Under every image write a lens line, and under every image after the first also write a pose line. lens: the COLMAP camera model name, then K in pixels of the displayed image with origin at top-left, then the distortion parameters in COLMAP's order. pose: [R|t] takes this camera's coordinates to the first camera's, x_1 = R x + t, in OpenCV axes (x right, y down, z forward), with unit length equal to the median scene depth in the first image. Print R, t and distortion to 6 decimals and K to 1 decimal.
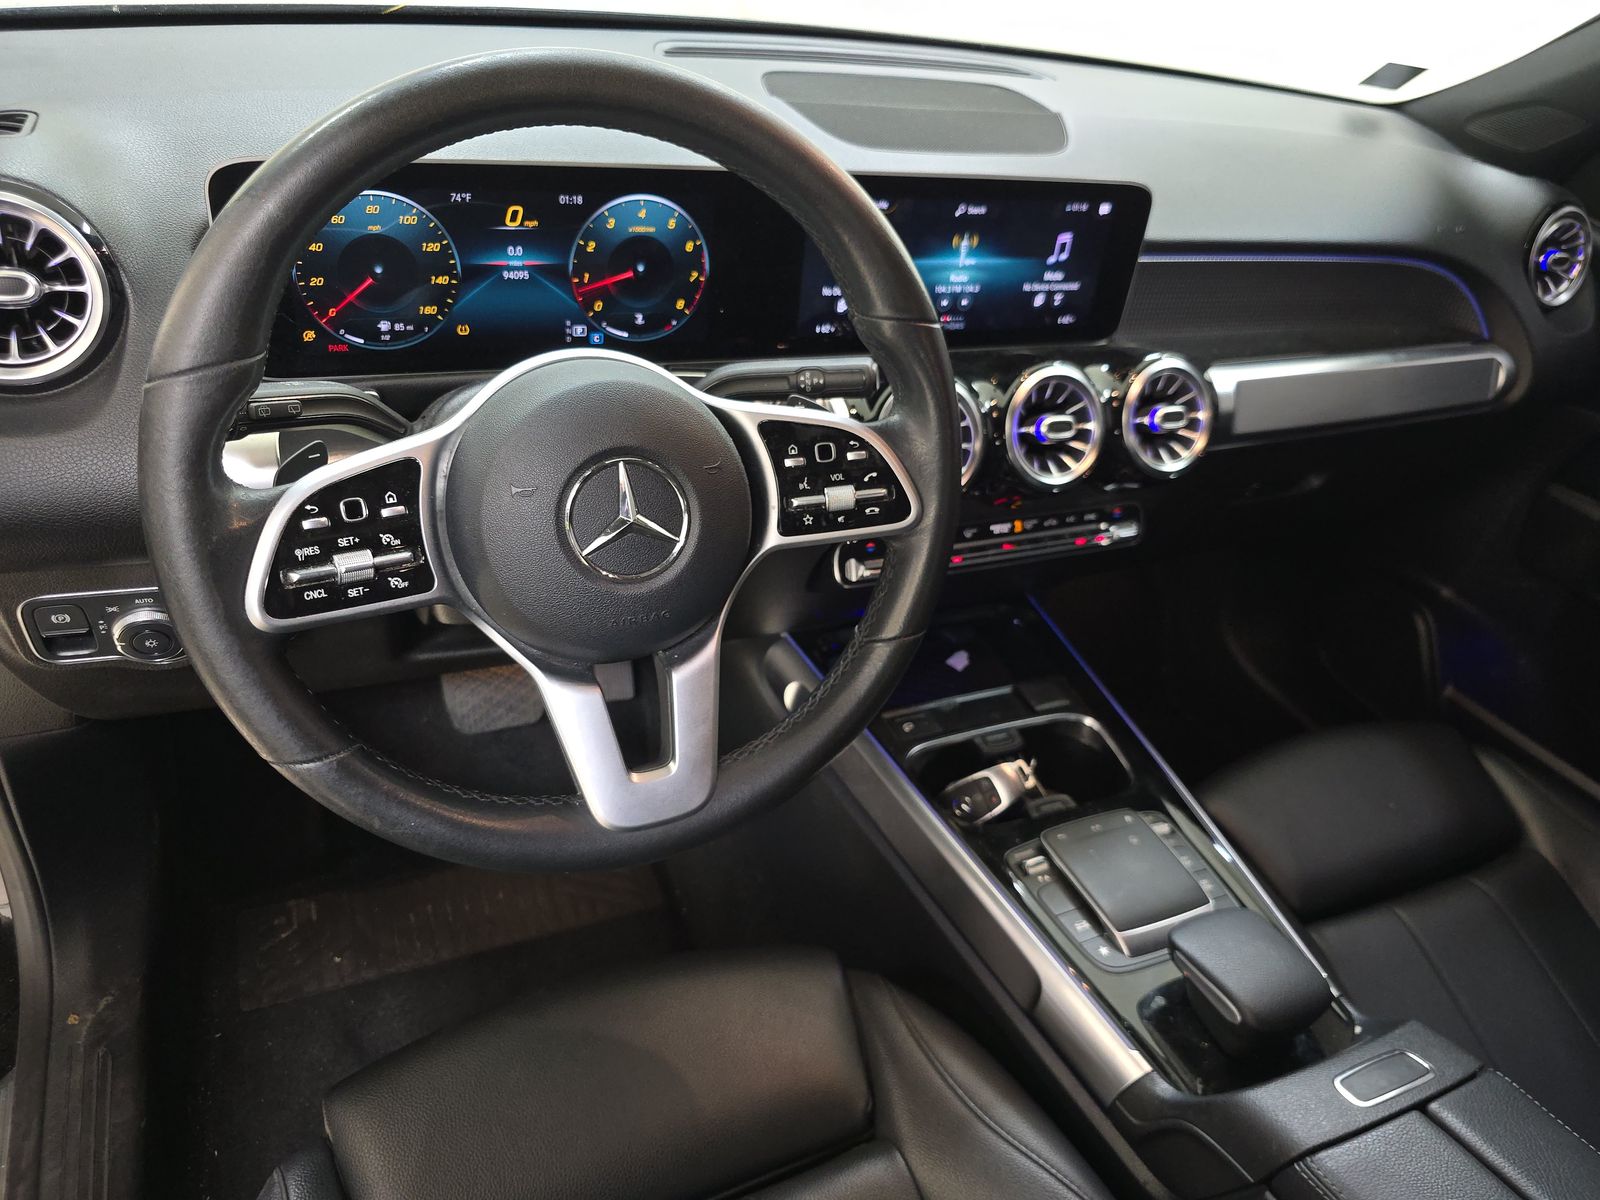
lens RADIAL K [[1114.6, 0, 788.7], [0, 1114.6, 598.4], [0, 0, 1]] dist [0.021188, -0.035918]
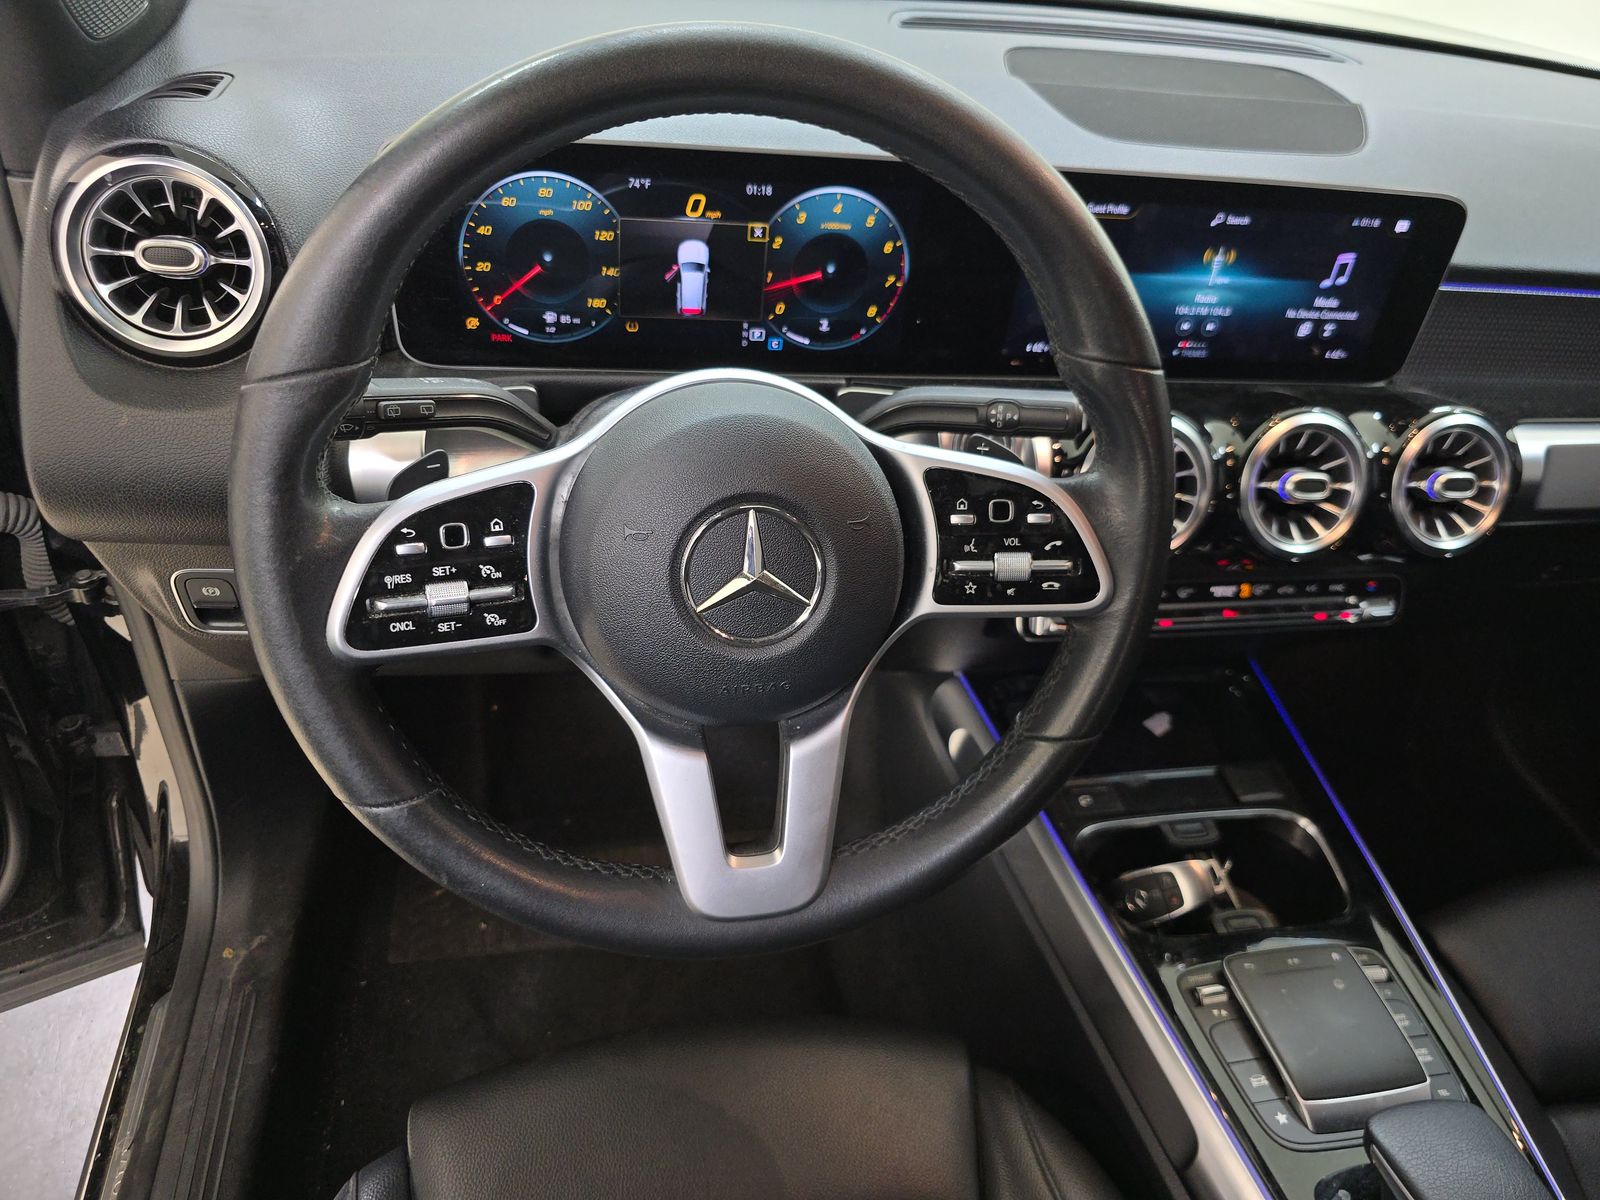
lens RADIAL K [[1114.6, 0, 785.7], [0, 1114.6, 601.5], [0, 0, 1]] dist [0.021188, -0.035918]
pose [[0.974107, 0.118055, -0.192815, 0.036357], [-0.112508, 0.992865, 0.039509, -0.063738], [0.196104, -0.016792, 0.980439, 0.113711]]
